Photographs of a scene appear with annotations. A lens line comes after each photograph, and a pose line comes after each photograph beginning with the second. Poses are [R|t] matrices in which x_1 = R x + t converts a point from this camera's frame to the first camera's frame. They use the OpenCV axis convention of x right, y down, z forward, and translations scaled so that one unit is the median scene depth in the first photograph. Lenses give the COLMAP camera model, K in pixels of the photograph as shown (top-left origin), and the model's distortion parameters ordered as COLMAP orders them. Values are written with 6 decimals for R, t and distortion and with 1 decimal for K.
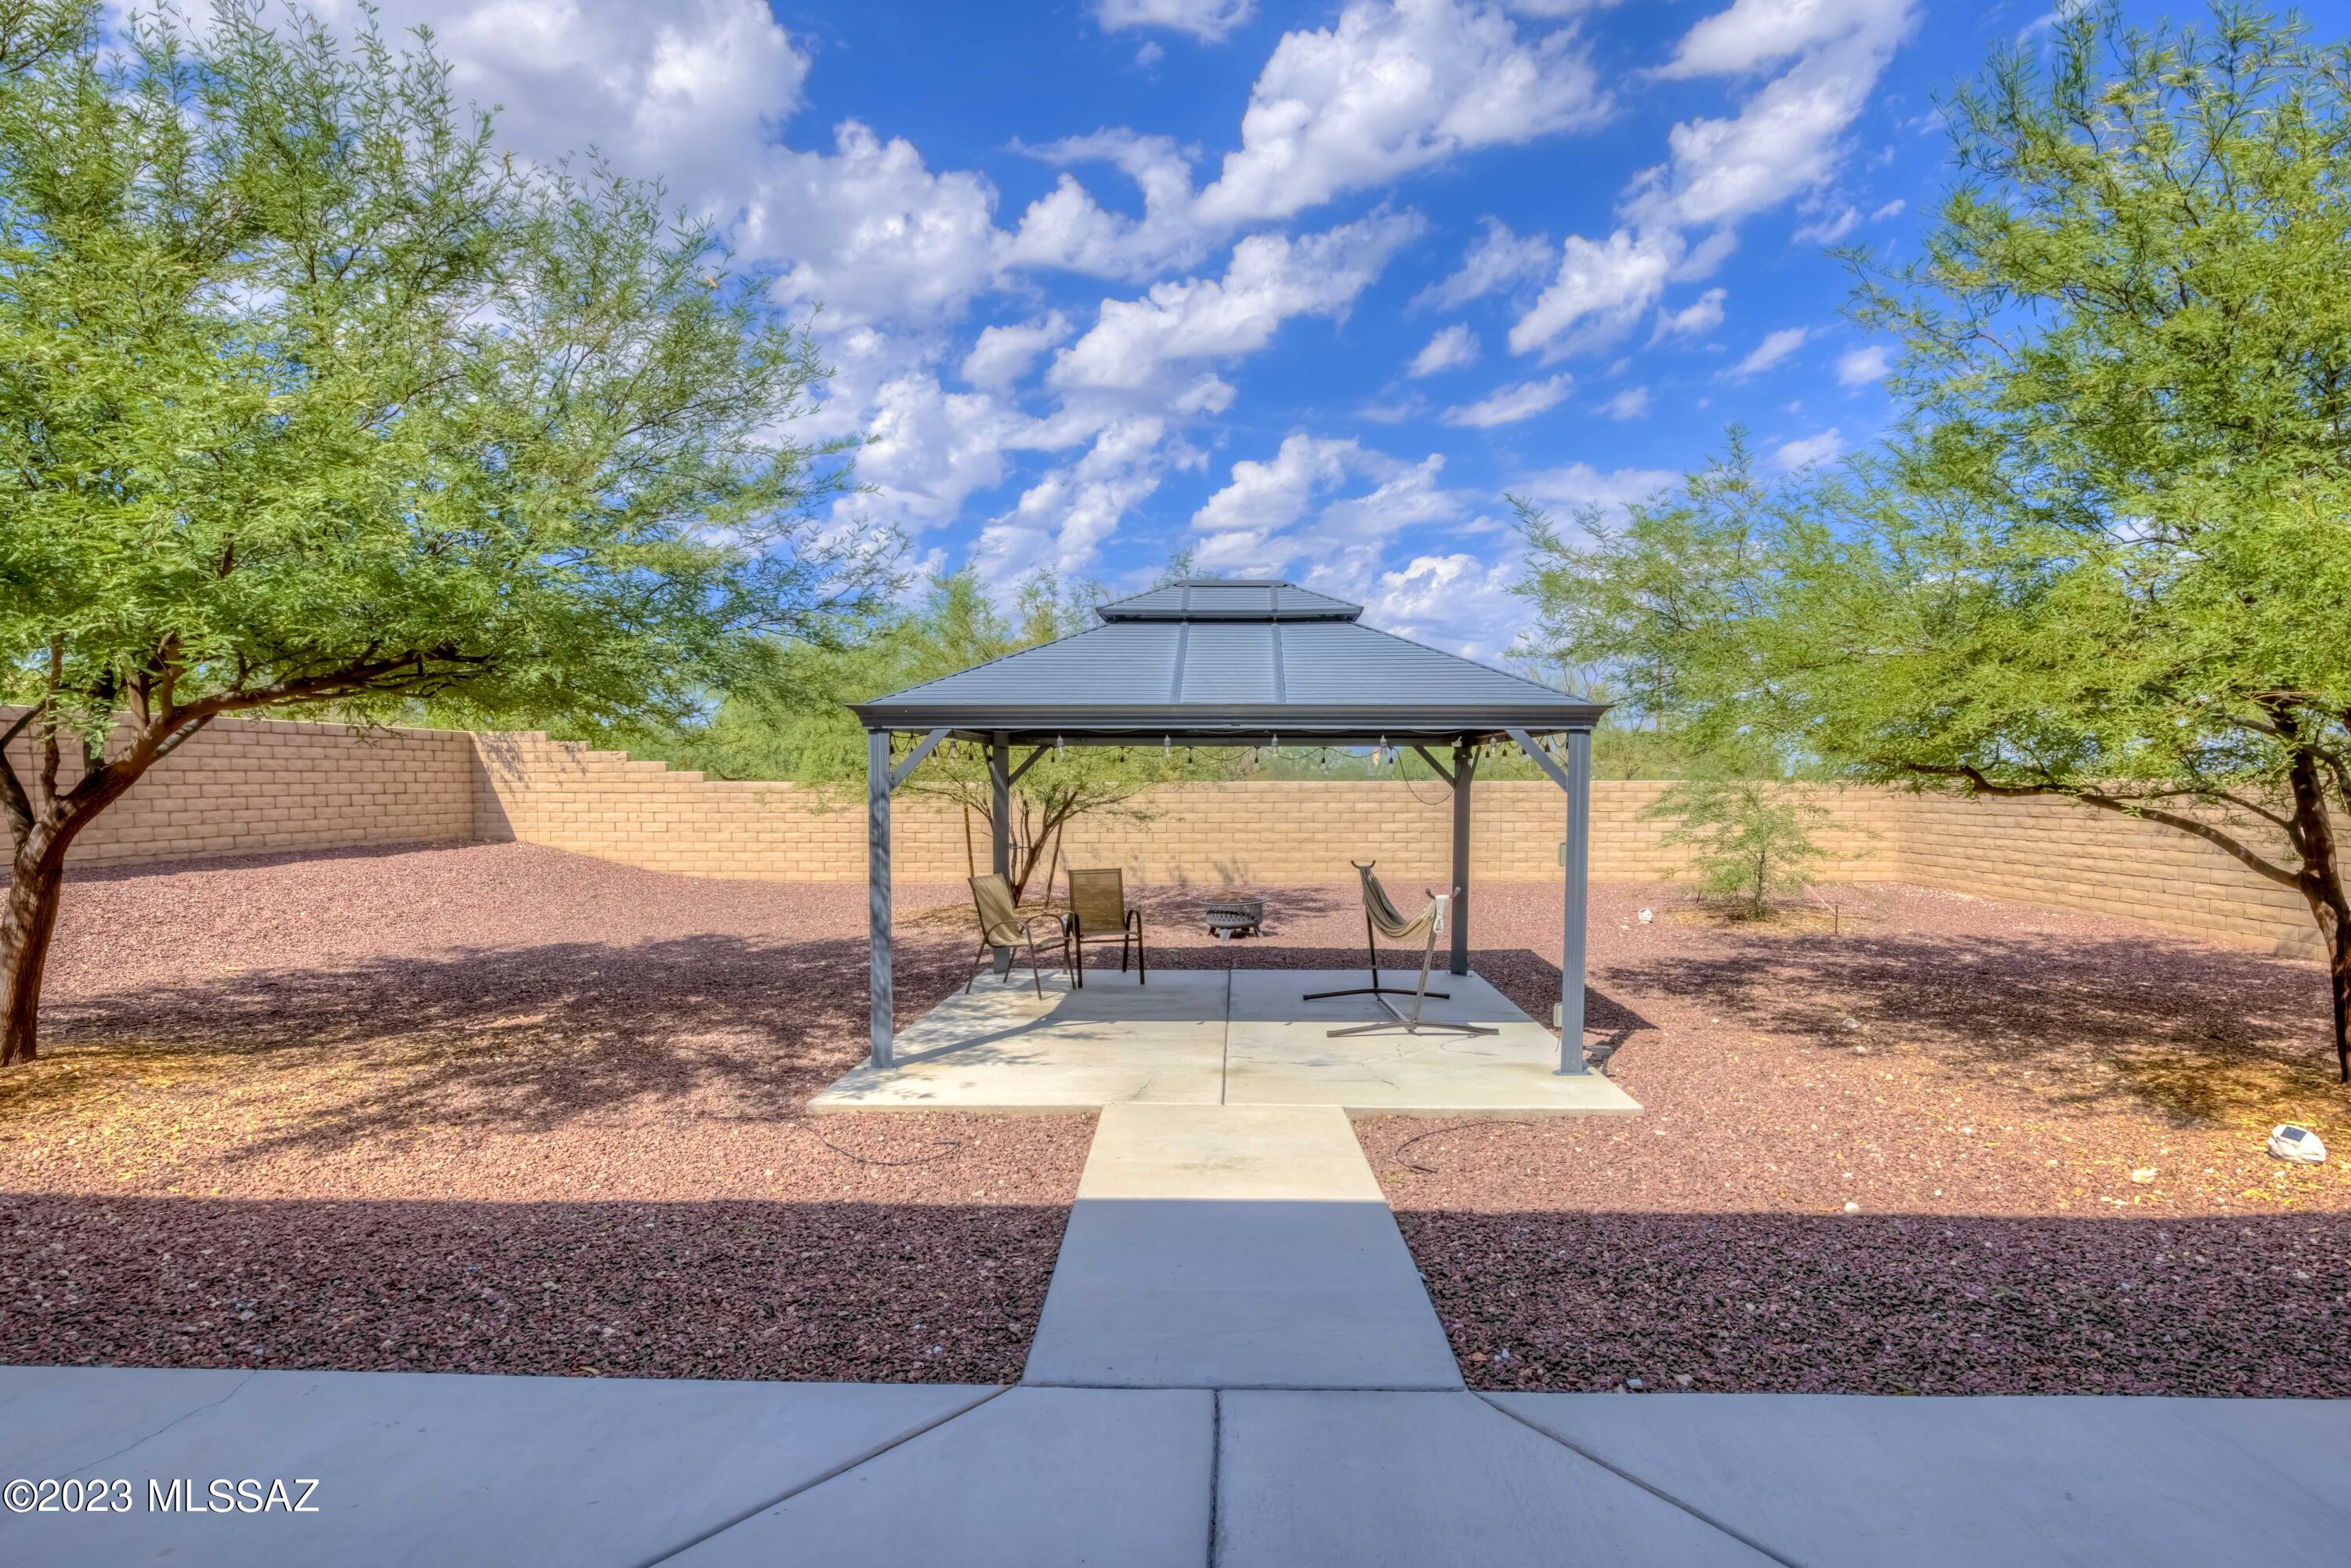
lens RADIAL K [[1159.8, 0, 1185.3], [0, 1159.8, 776.1], [0, 0, 1]] dist [-0.001086, -0.000459]
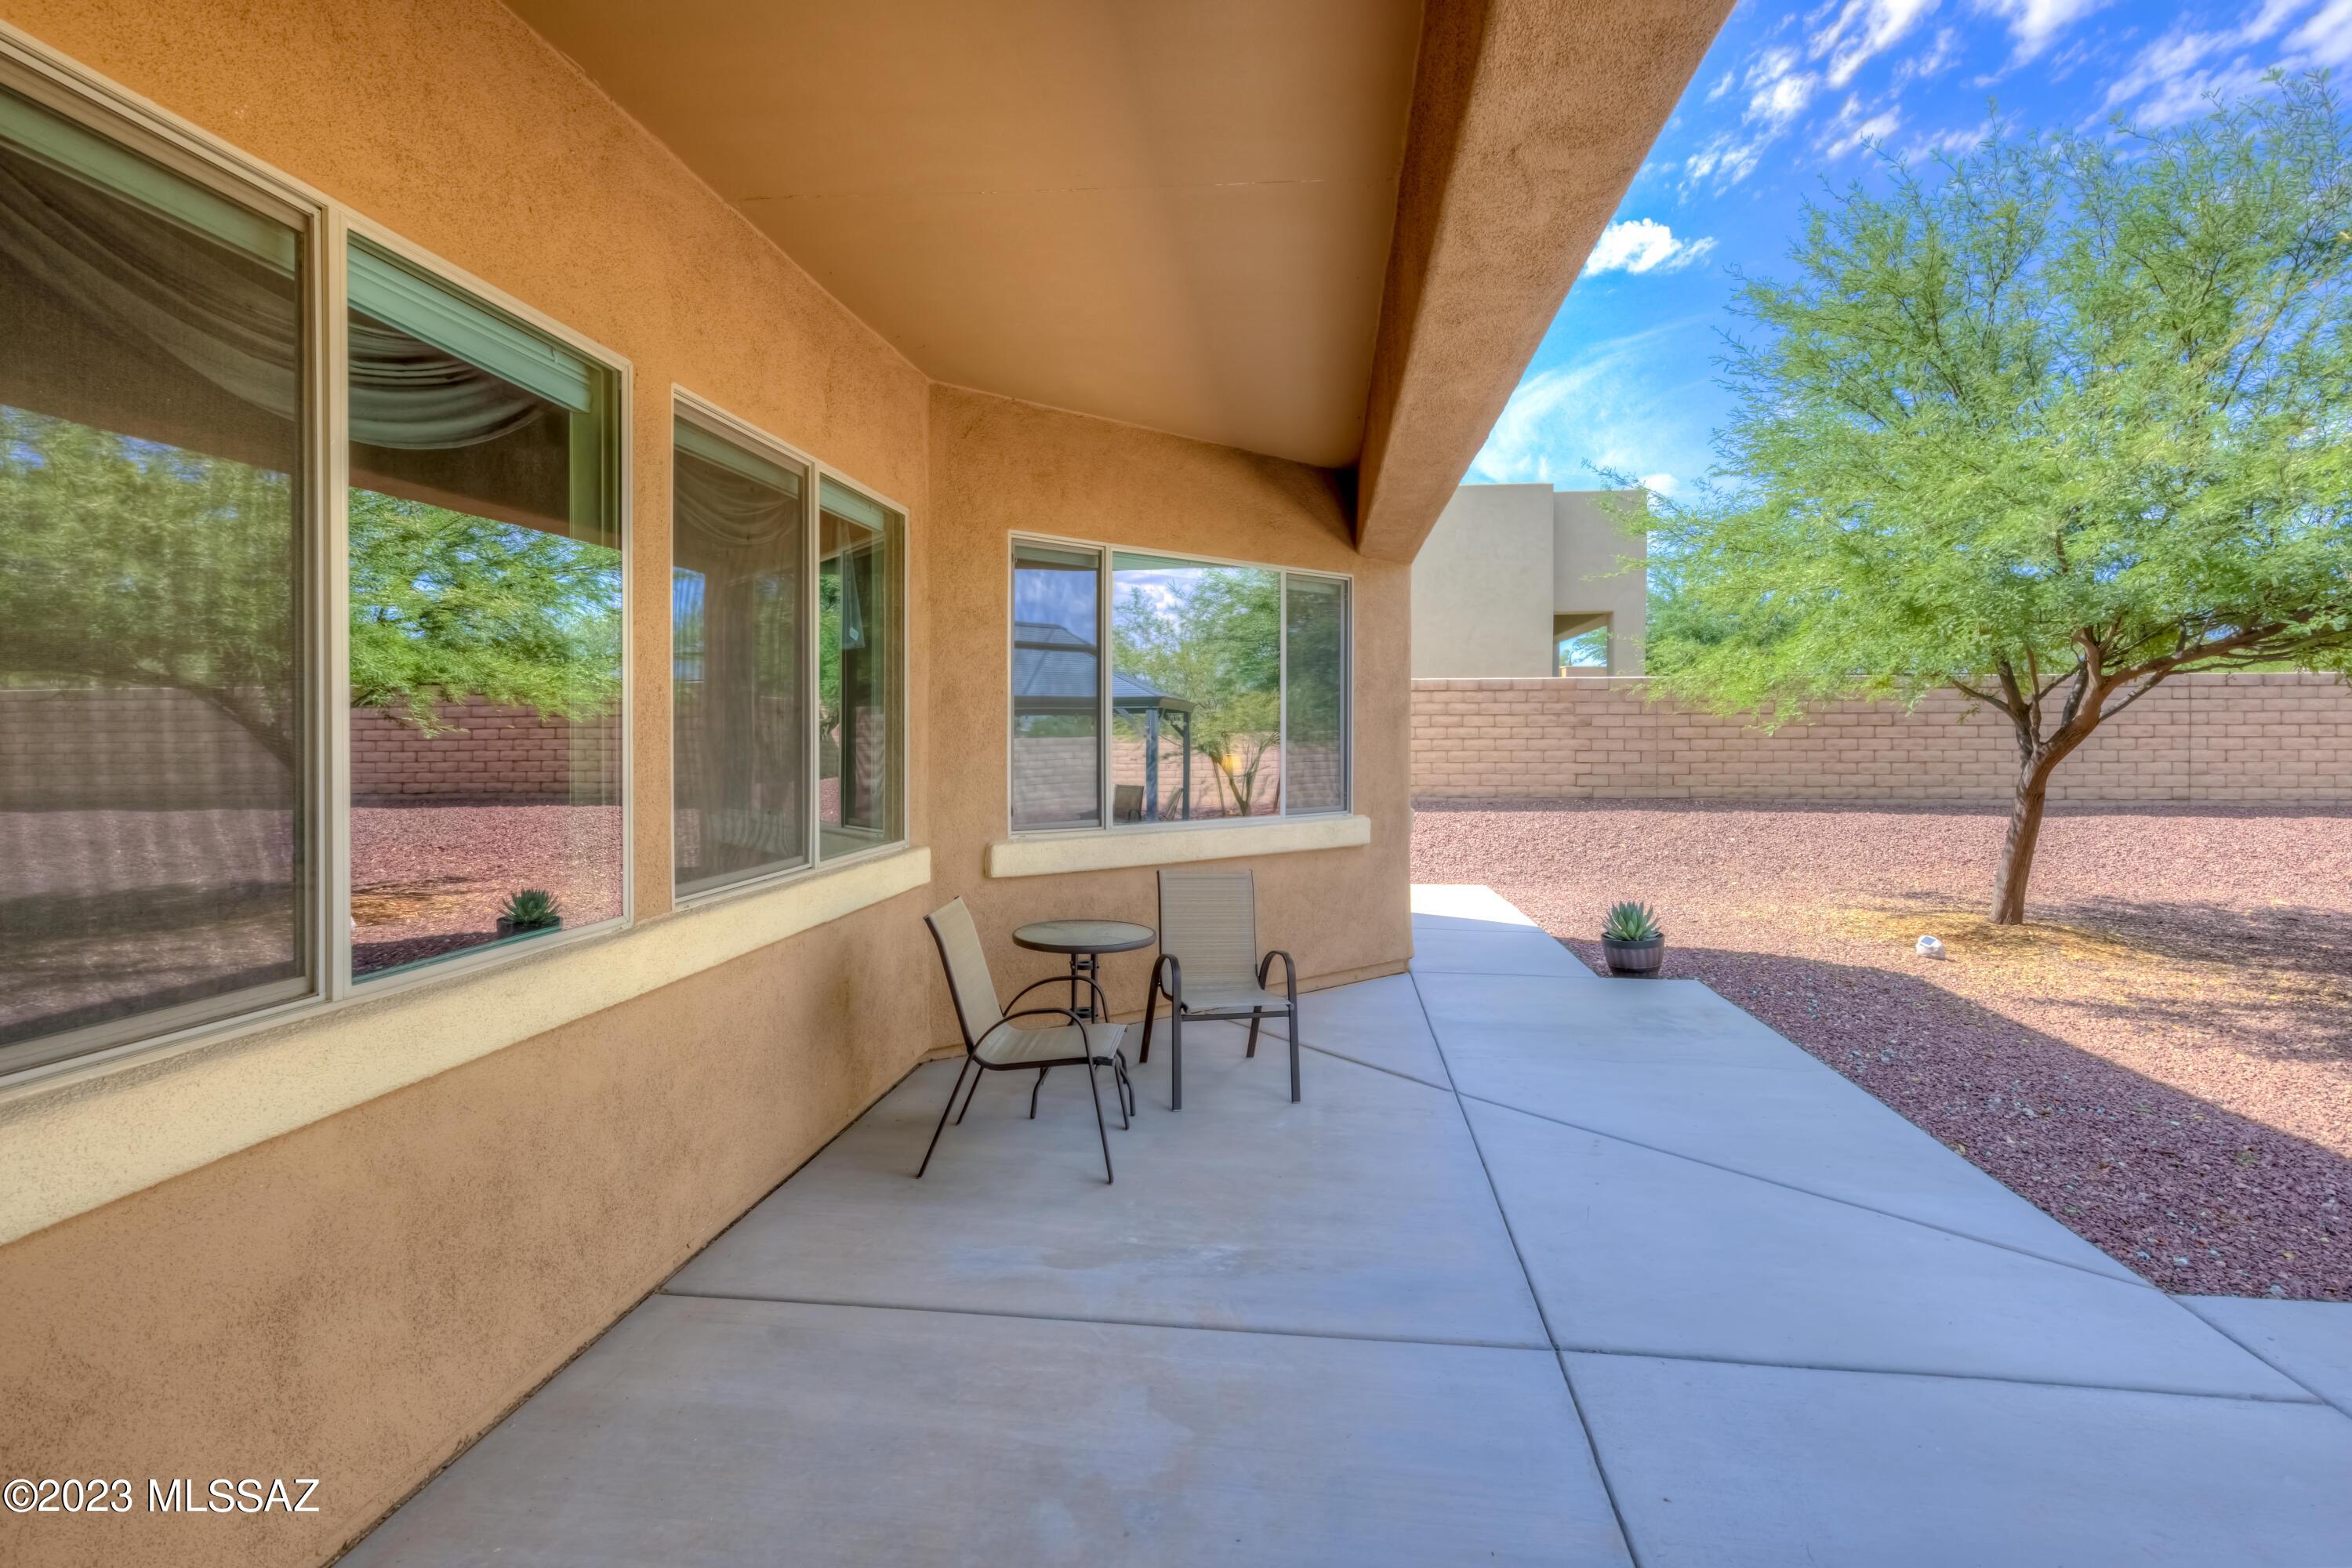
lens RADIAL K [[1160.3, 0, 1185.8], [0, 1160.3, 776.1], [0, 0, 1]] dist [-0.001086, -0.000459]
pose [[-0.088735, 0.037584, -0.995346, 0.506109], [0.003367, 0.999293, 0.037433, 0.001803], [0.996050, -0.000030, -0.088799, 0.098828]]
